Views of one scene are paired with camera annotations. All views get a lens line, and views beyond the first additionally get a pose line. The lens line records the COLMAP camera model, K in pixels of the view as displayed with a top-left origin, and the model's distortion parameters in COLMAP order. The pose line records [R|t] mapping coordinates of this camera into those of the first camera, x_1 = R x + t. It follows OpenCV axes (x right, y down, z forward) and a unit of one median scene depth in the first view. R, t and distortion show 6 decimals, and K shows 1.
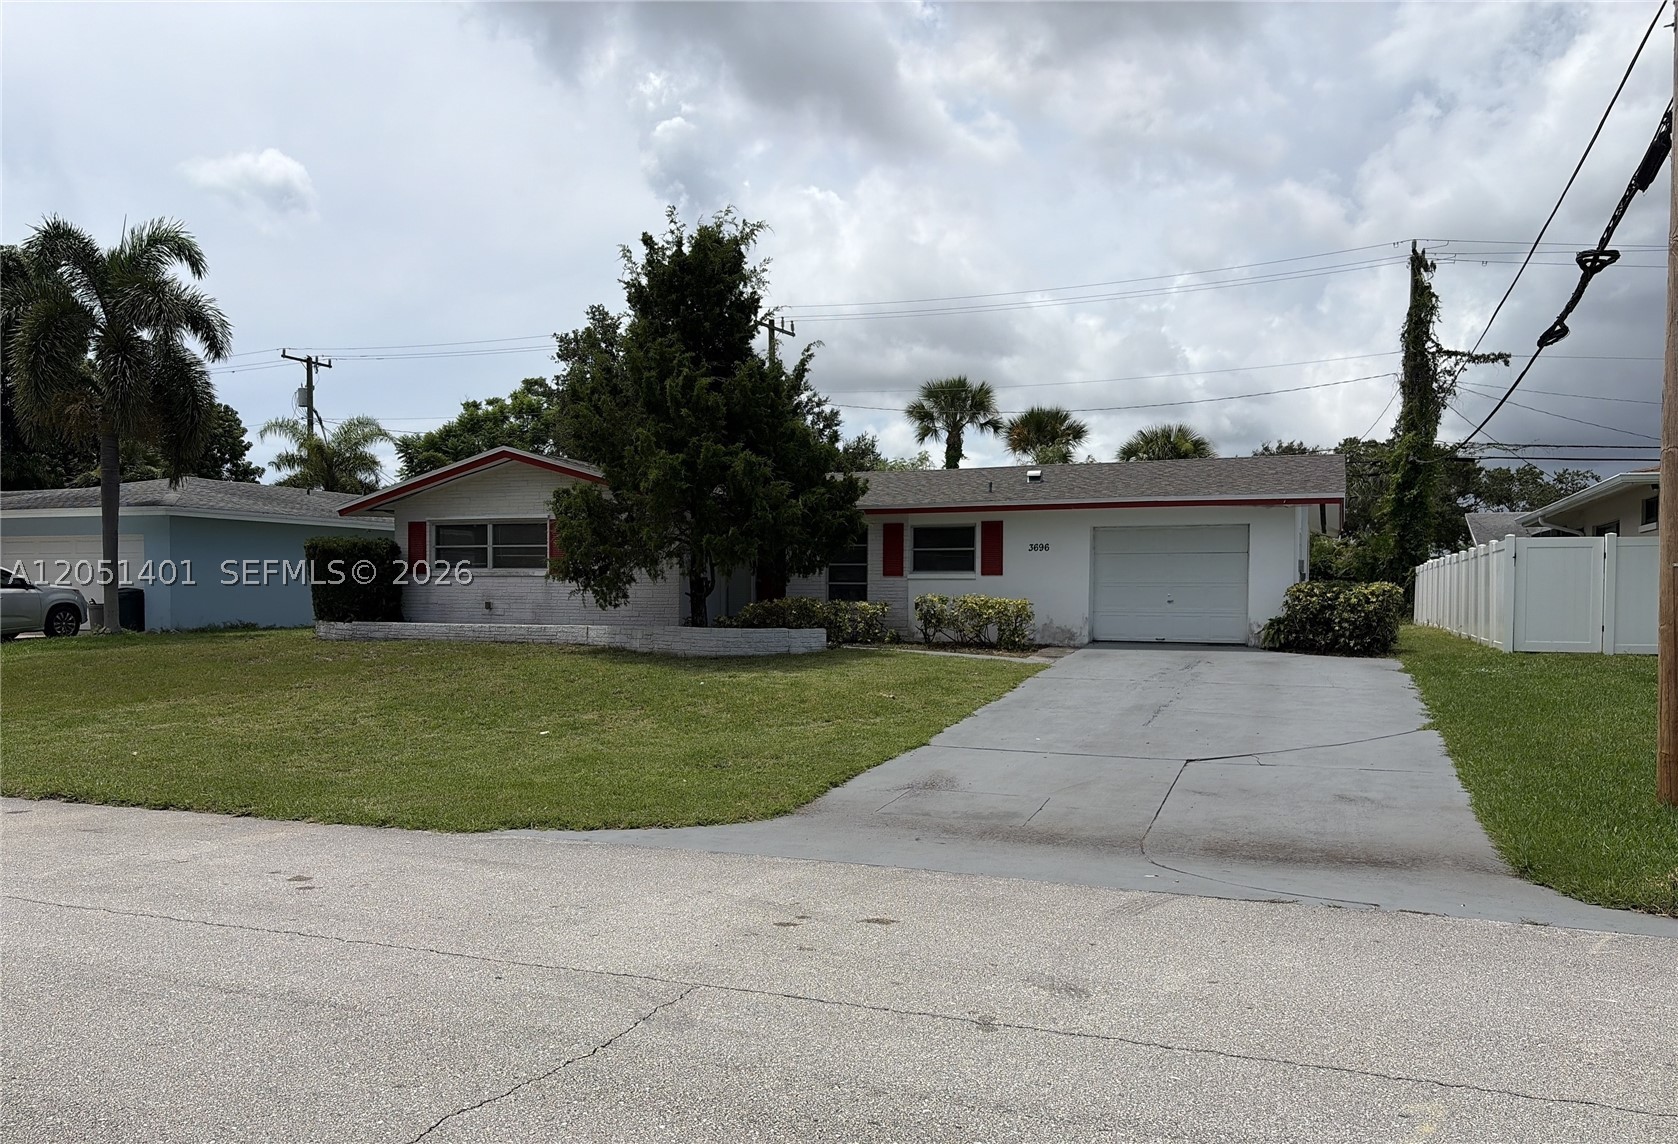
lens RADIAL K [[1263.9, 0, 832.6], [0, 1263.9, 575.7], [0, 0, 1]] dist [0.060310, -0.063077]
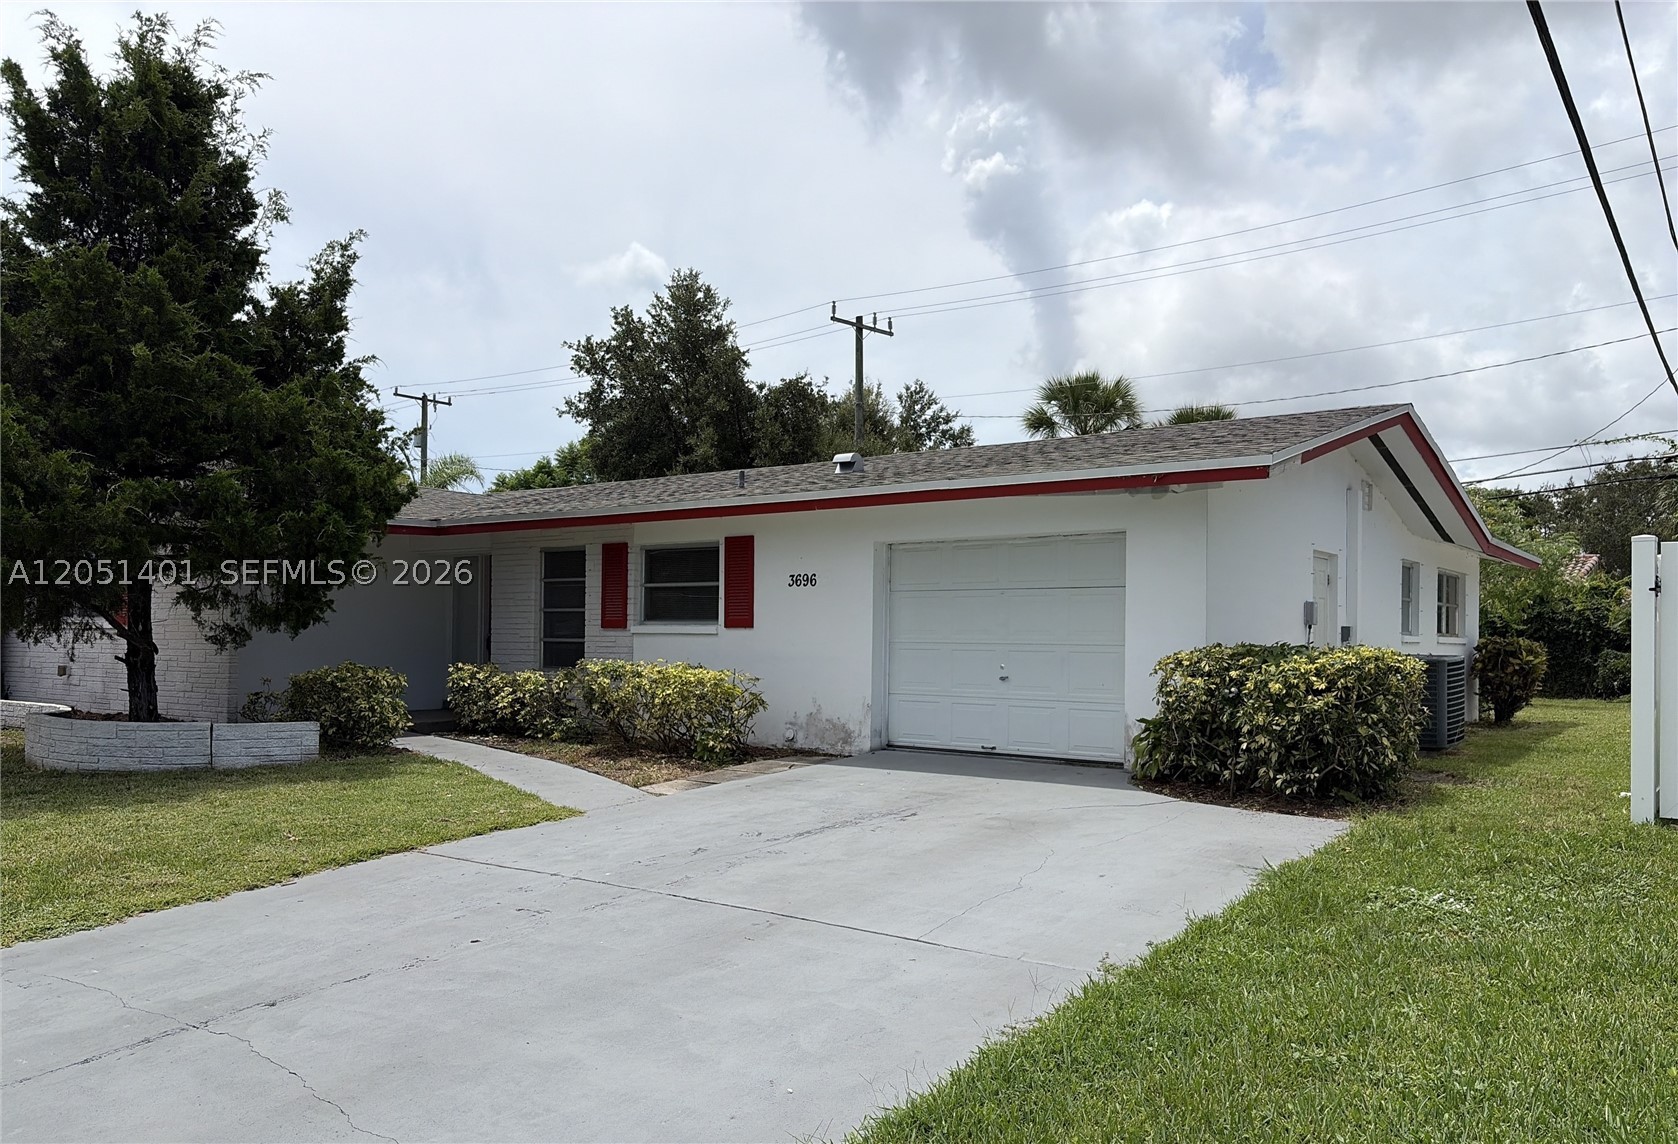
lens RADIAL K [[1263.9, 0, 829.1], [0, 1263.9, 576.5], [0, 0, 1]] dist [0.060310, -0.063077]
pose [[0.964082, -0.007698, -0.265495, 0.317676], [-0.002791, 0.999231, -0.039110, -0.001530], [0.265591, 0.038446, 0.963319, 0.437357]]
